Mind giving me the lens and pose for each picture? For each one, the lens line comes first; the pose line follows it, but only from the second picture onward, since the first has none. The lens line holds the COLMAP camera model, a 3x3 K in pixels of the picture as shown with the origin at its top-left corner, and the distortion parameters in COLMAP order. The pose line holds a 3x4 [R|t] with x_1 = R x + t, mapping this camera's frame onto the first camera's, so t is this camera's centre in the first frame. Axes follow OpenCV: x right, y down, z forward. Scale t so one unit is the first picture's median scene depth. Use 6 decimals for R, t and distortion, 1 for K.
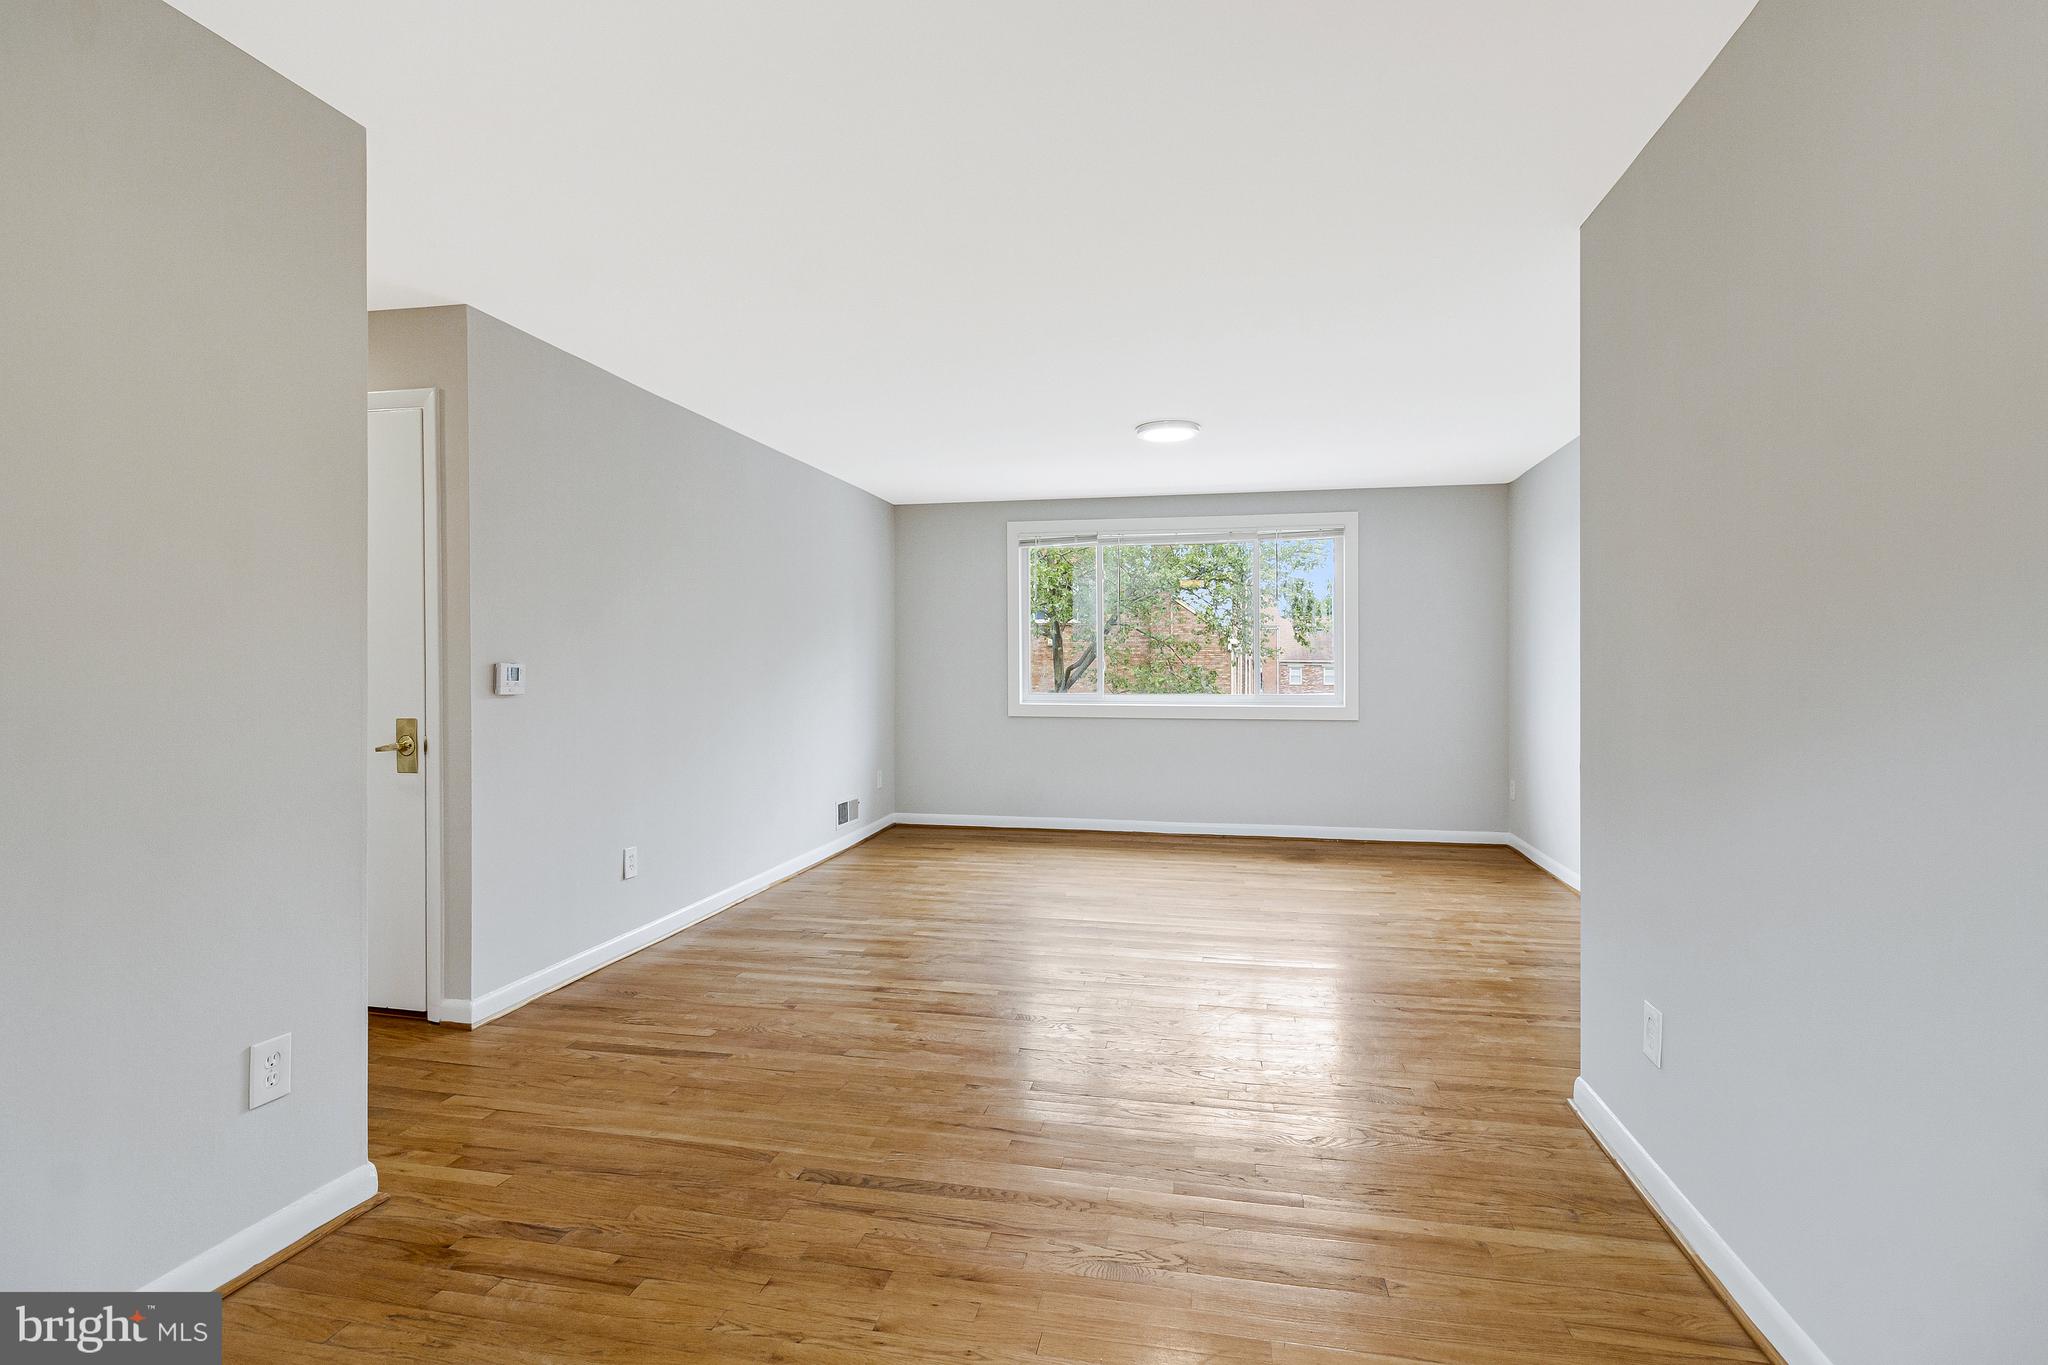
lens RADIAL K [[953.4, 0, 1052.4], [0, 953.4, 663.8], [0, 0, 1]] dist [0.003926, 0.000437]
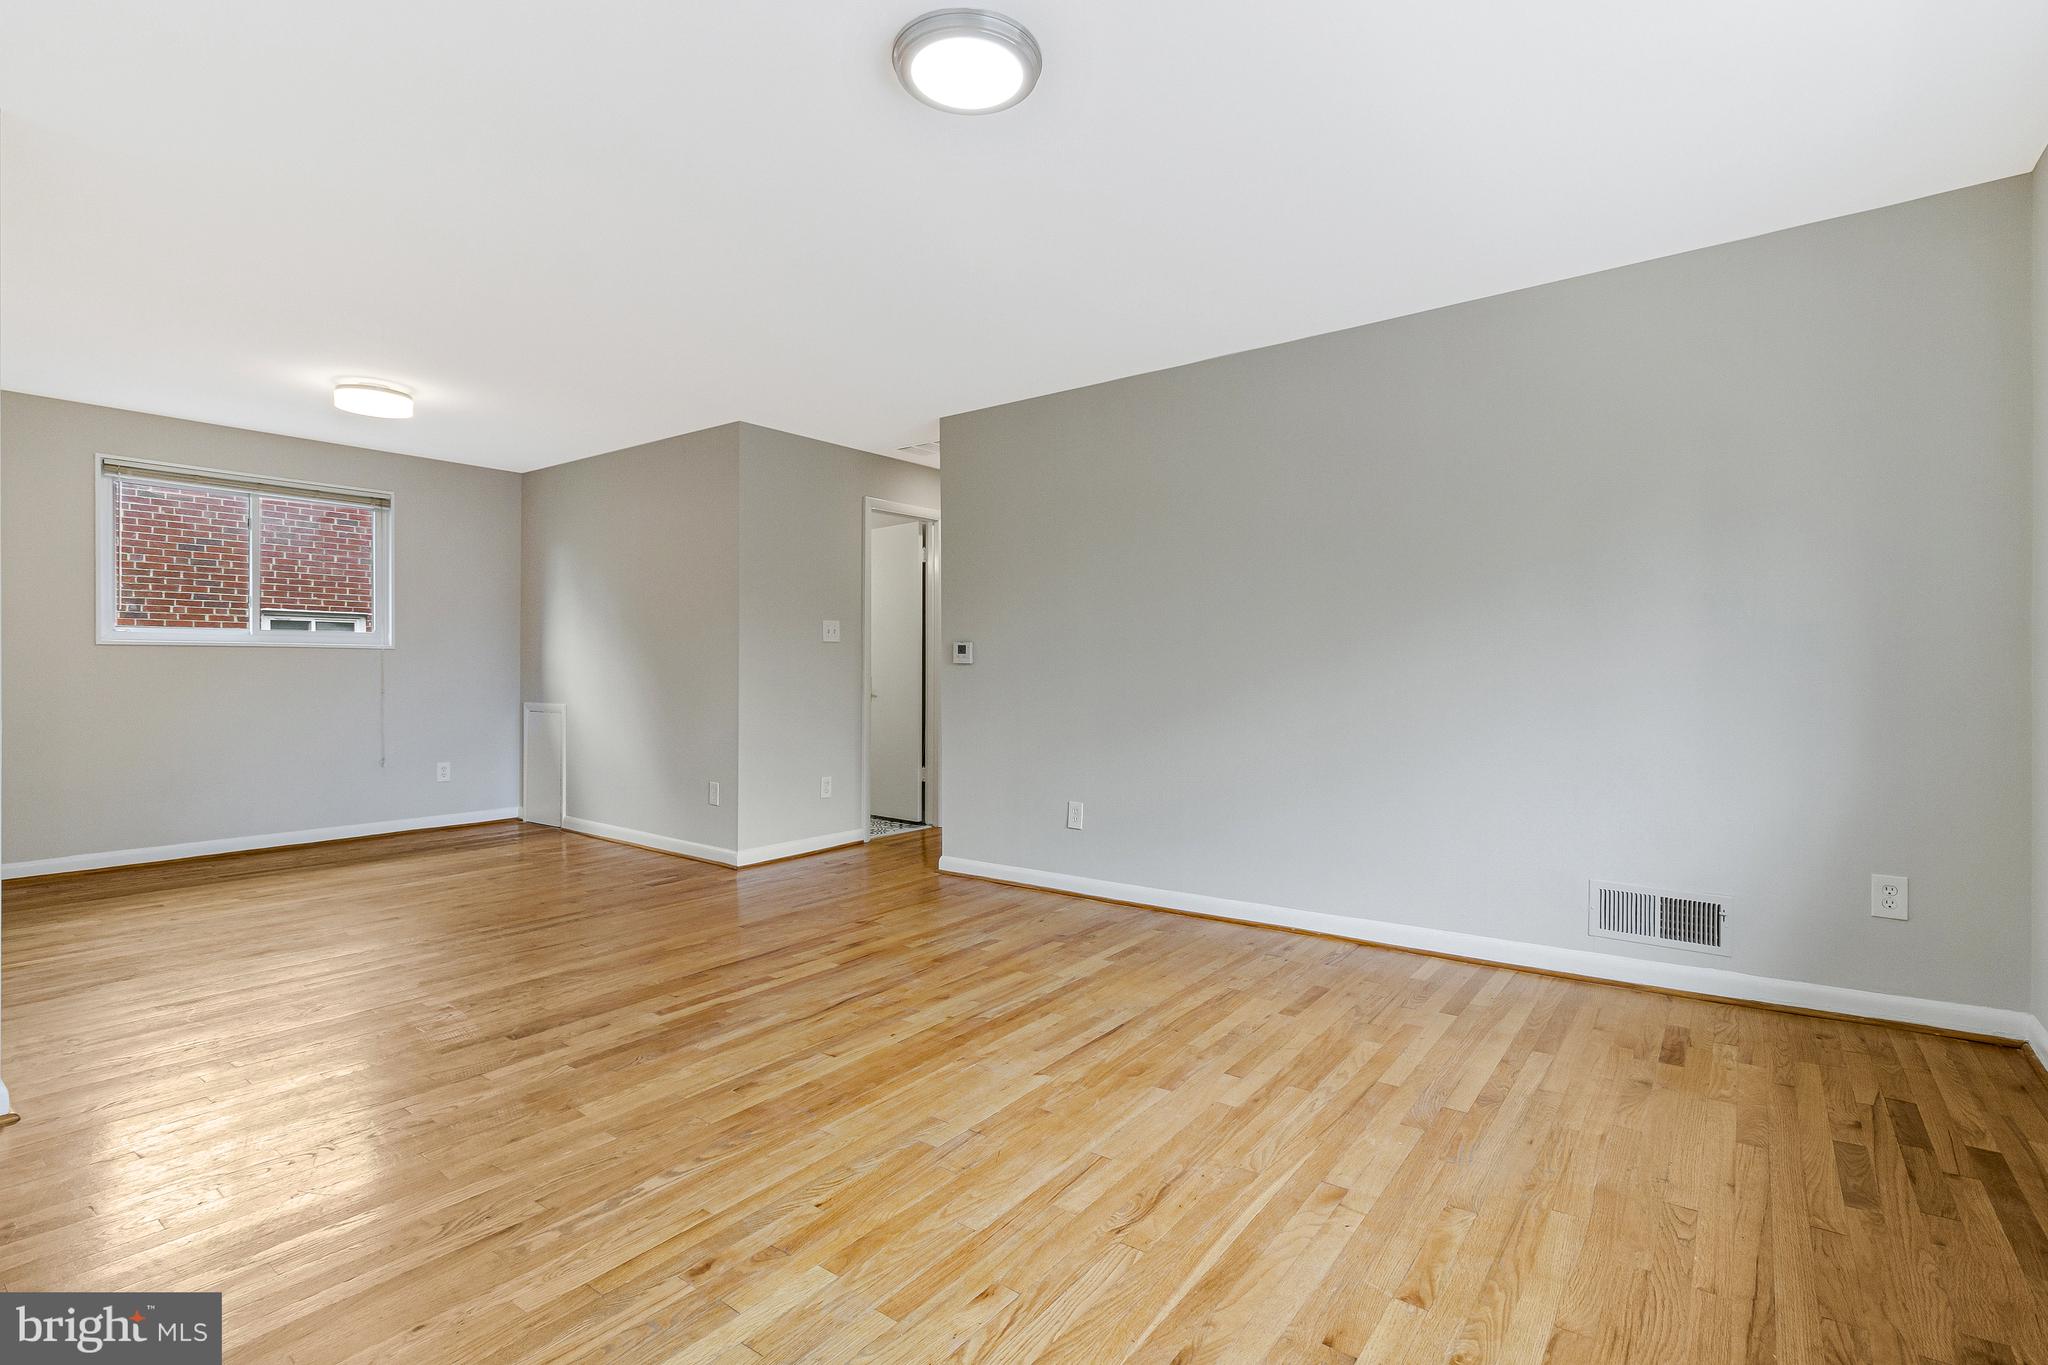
lens RADIAL K [[966.9, 0, 1034.4], [0, 966.9, 675.9], [0, 0, 1]] dist [0.000570, 0.000369]
pose [[-0.446639, 0.001990, -0.894712, 0.395261], [0.004916, 0.999988, -0.000230, 0.027990], [0.894701, -0.004501, -0.446644, 0.961251]]
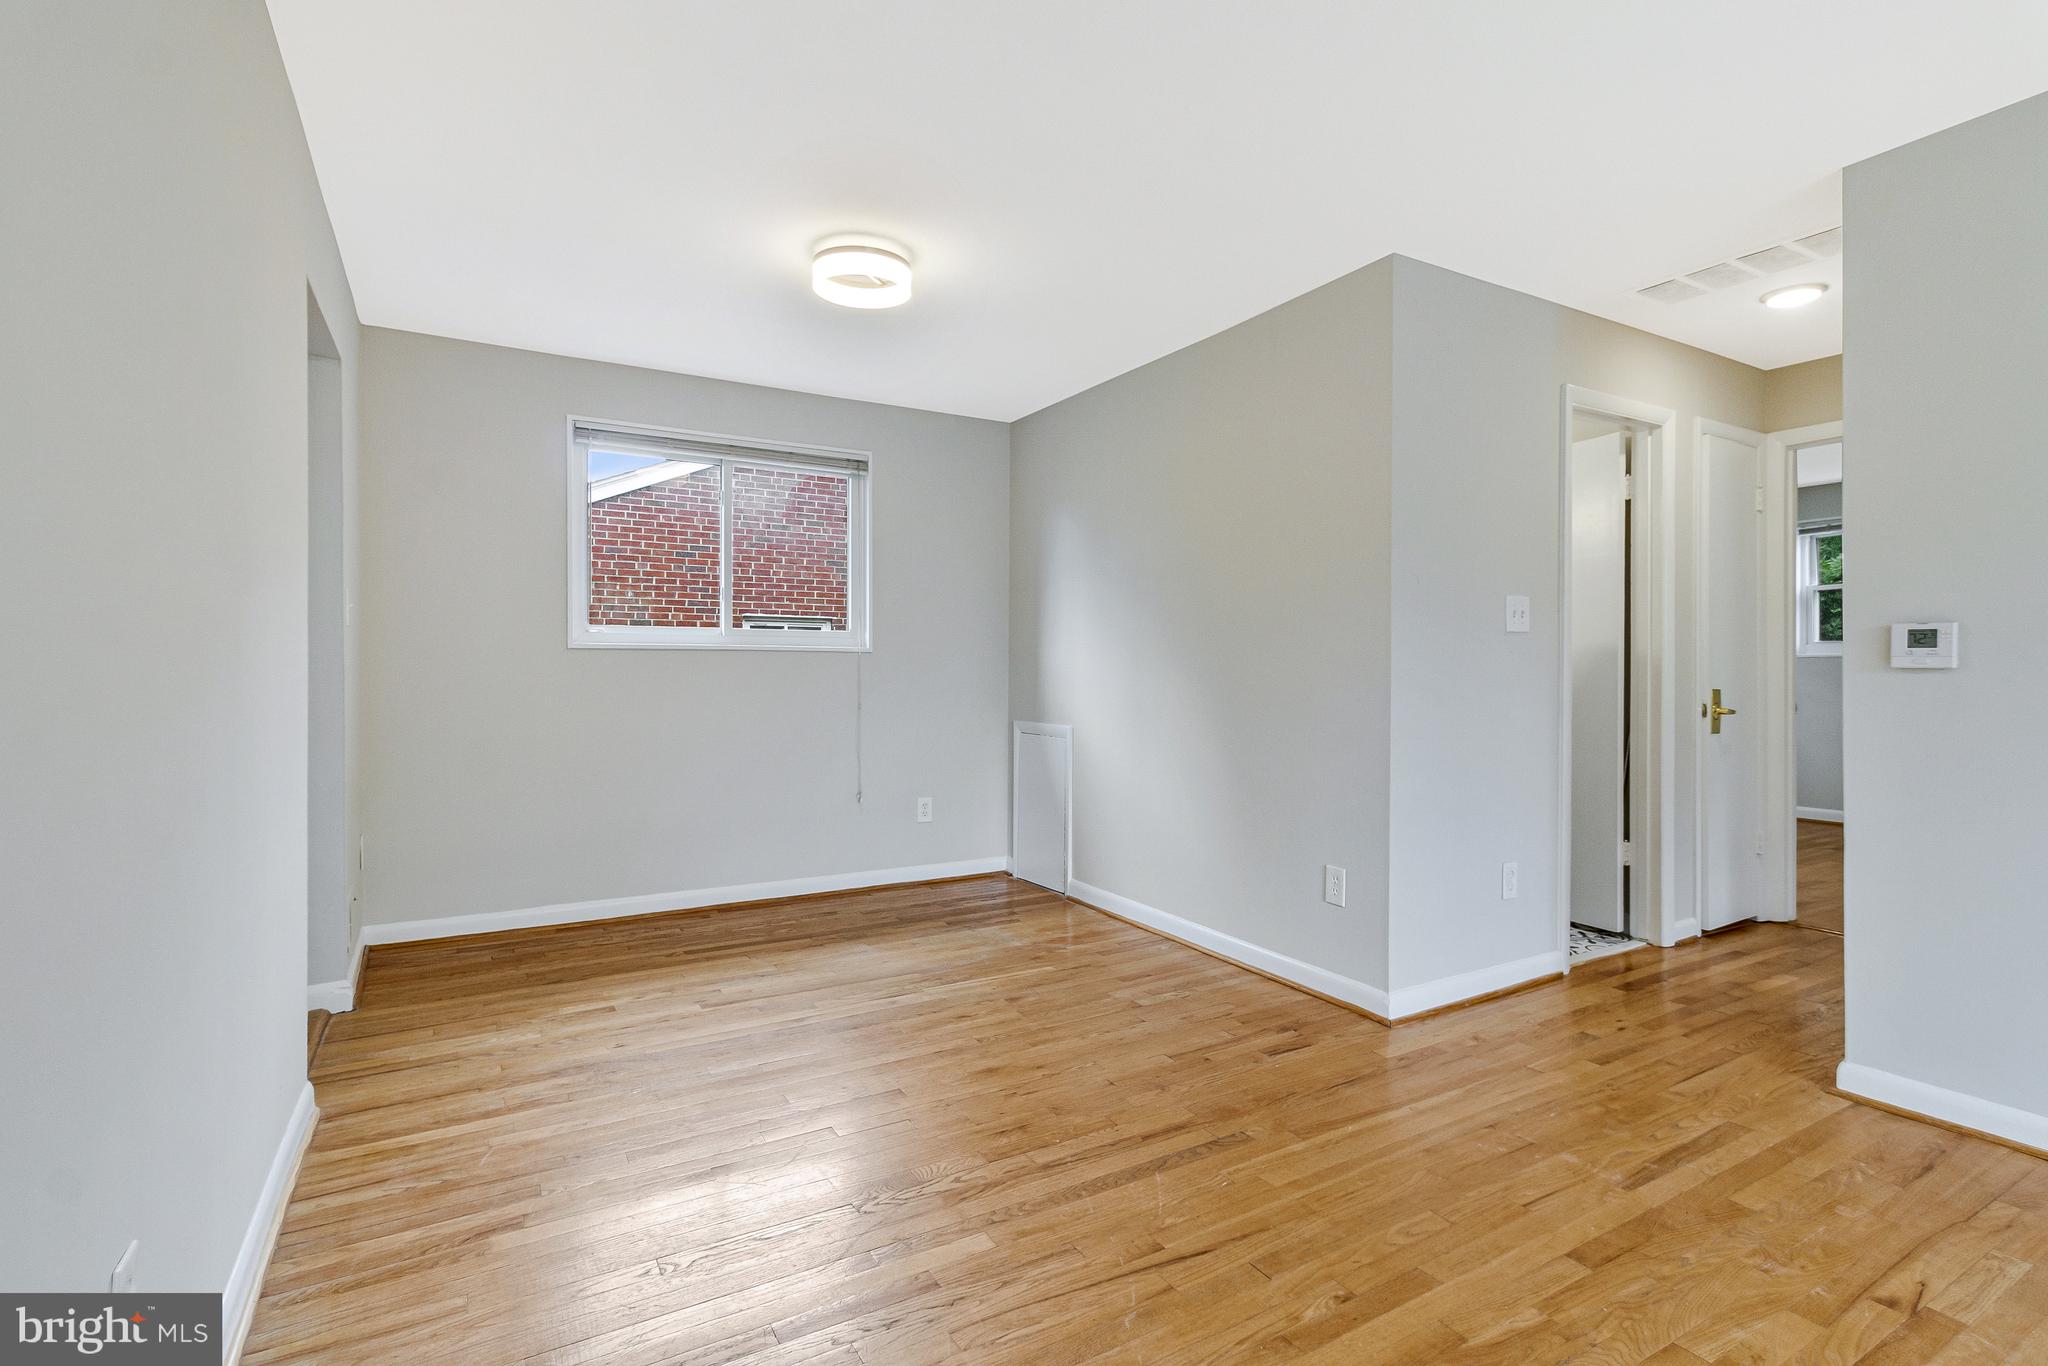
lens RADIAL K [[971.2, 0, 1027.8], [0, 971.2, 675.3], [0, 0, 1]] dist [0.004115, 0.000633]
pose [[-0.757320, -0.001455, -0.653042, 0.215610], [0.003227, 0.999977, -0.005970, 0.020905], [0.653036, -0.006629, -0.757298, 0.603788]]
